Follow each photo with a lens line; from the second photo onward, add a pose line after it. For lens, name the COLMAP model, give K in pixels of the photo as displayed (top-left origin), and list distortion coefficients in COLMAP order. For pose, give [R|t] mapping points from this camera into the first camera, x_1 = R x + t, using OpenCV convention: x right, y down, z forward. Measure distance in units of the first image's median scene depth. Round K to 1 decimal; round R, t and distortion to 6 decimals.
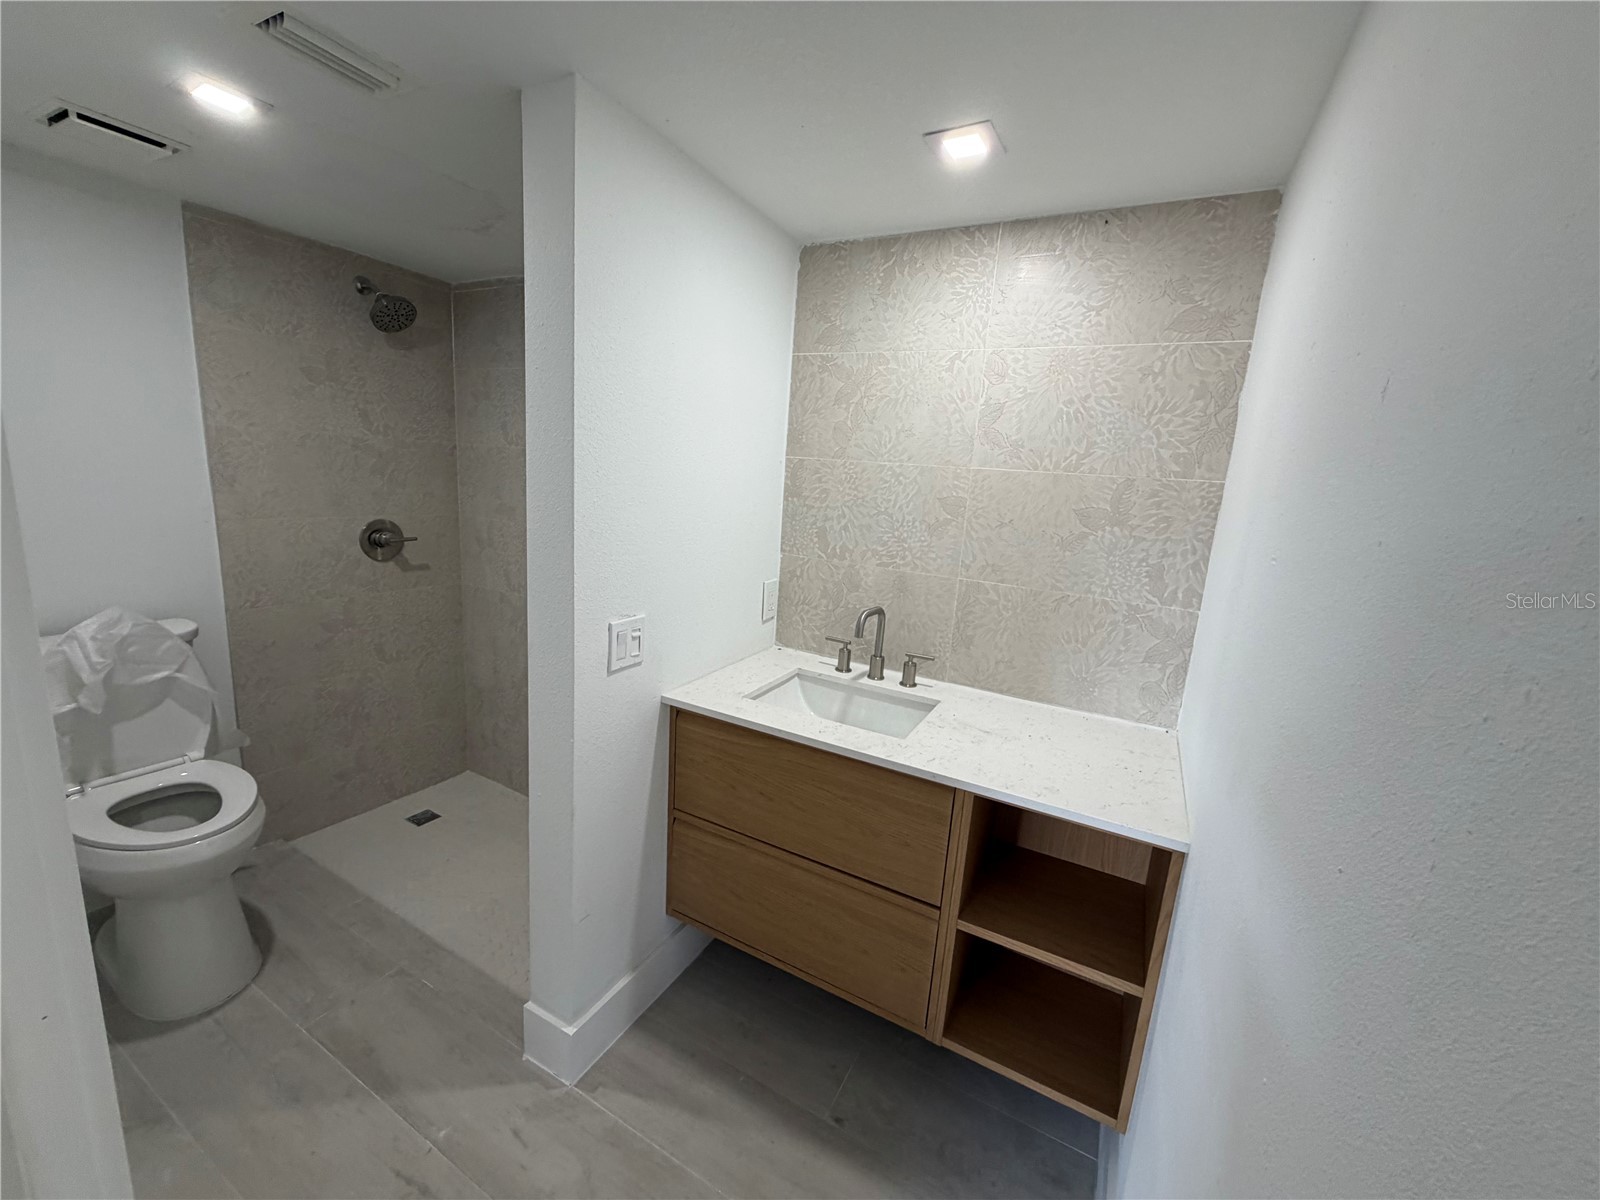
lens RADIAL K [[635.9, 0, 798.8], [0, 635.9, 598.8], [0, 0, 1]] dist [-0.001992, 0.000379]
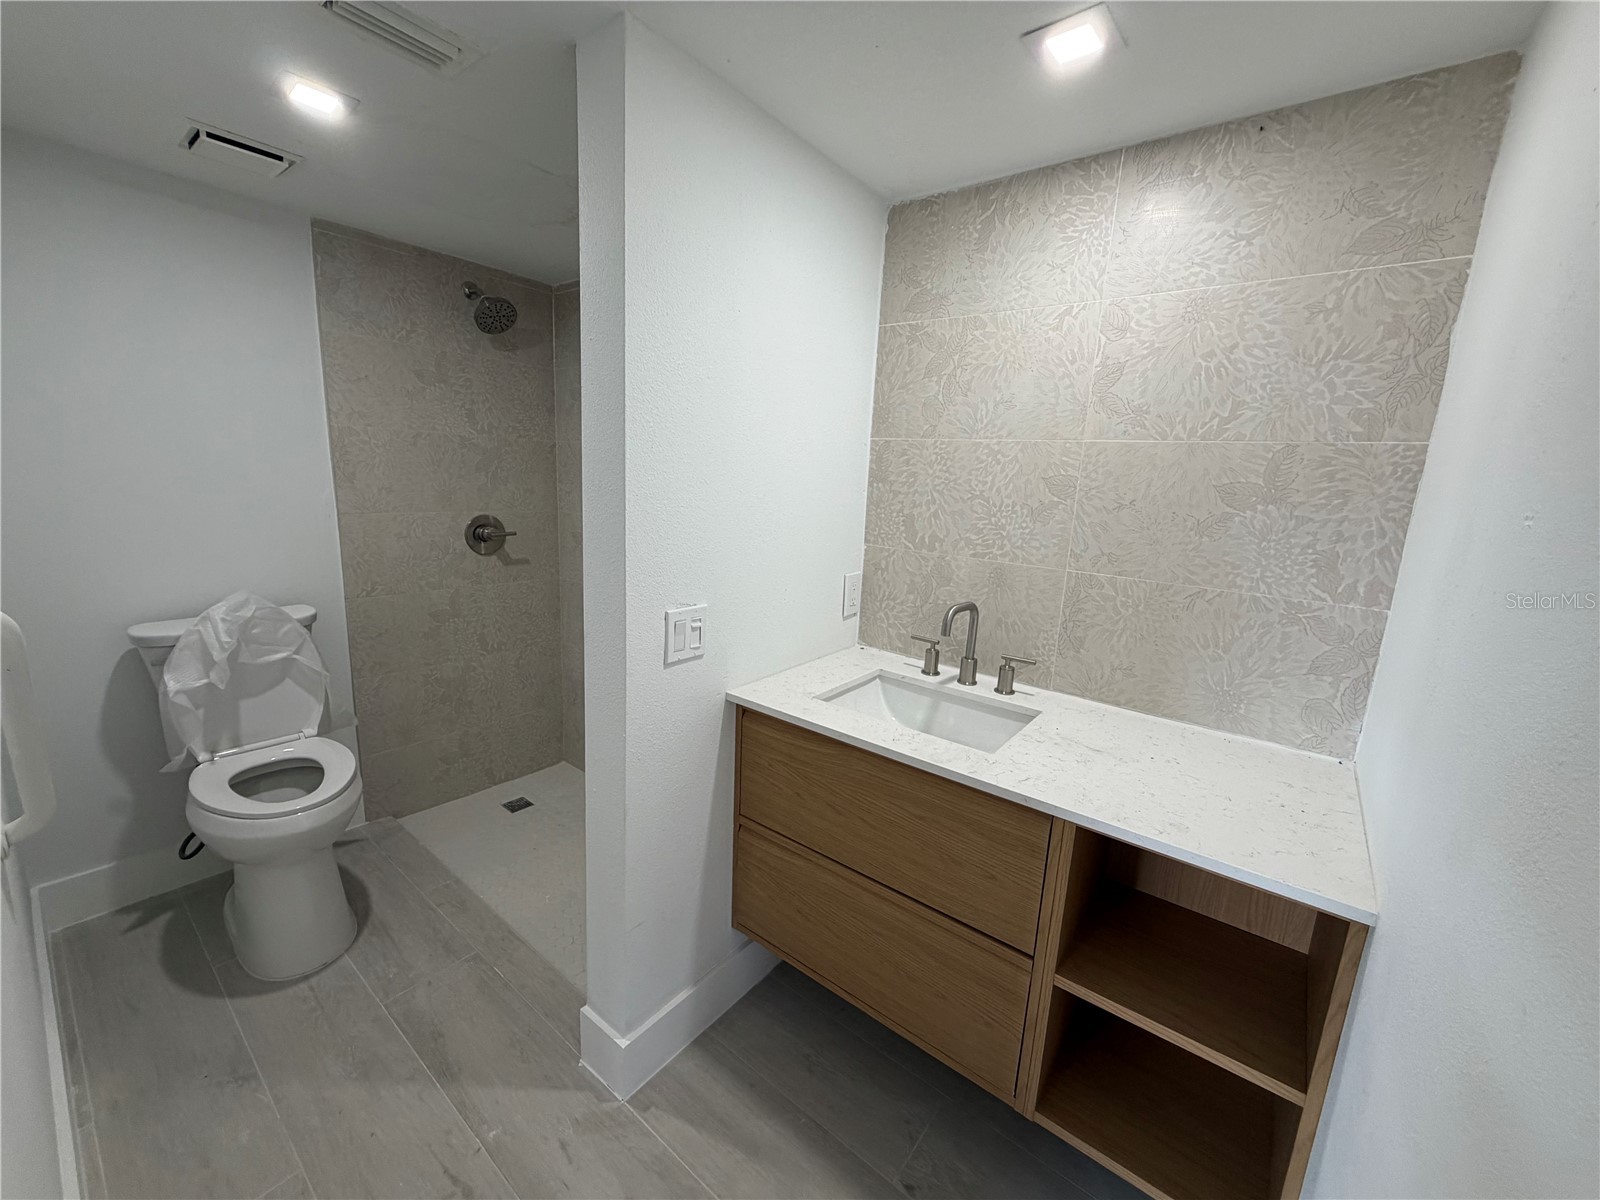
lens RADIAL K [[635.9, 0, 798.3], [0, 635.9, 600.2], [0, 0, 1]] dist [-0.001992, 0.000379]
pose [[0.984649, 0.013425, -0.174030, 0.048753], [-0.014762, 0.999871, -0.006391, 0.021504], [0.173922, 0.008862, 0.984720, 0.099937]]
